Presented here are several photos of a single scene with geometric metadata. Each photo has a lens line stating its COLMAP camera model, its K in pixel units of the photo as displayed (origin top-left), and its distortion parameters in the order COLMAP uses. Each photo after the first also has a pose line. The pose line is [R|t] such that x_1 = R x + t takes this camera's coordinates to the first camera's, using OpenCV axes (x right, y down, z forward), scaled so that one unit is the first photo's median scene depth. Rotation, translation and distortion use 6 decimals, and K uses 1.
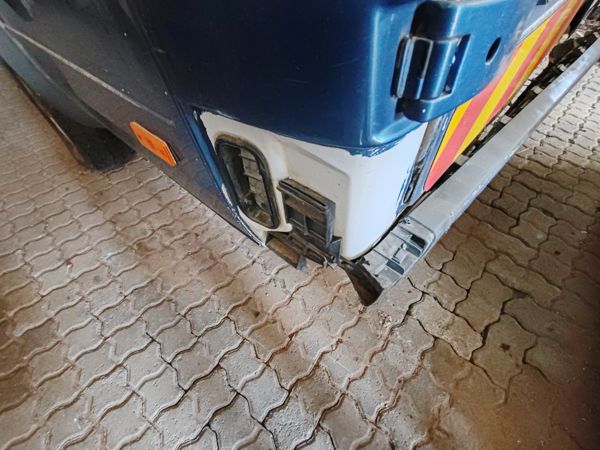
lens RADIAL K [[275.9, 0, 300.7], [0, 275.9, 225.2], [0, 0, 1]] dist [0.000529, 0.000062]
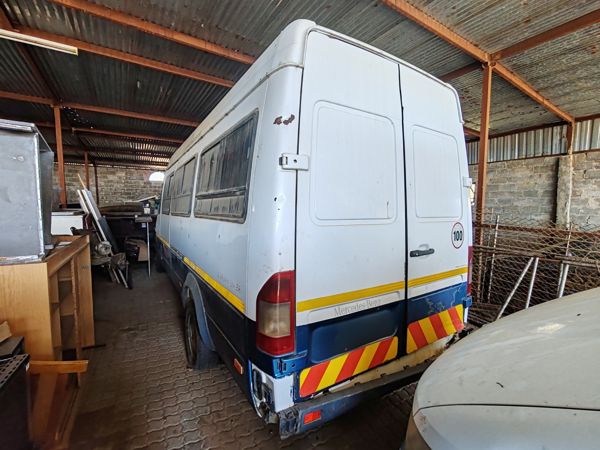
lens RADIAL K [[275.9, 0, 300.4], [0, 275.9, 225.4], [0, 0, 1]] dist [0.000529, 0.000062]
pose [[0.960852, 0.087734, -0.262804, 0.612060], [-0.250096, 0.682833, -0.686433, 0.429597], [0.119228, 0.725287, 0.678044, -1.616773]]
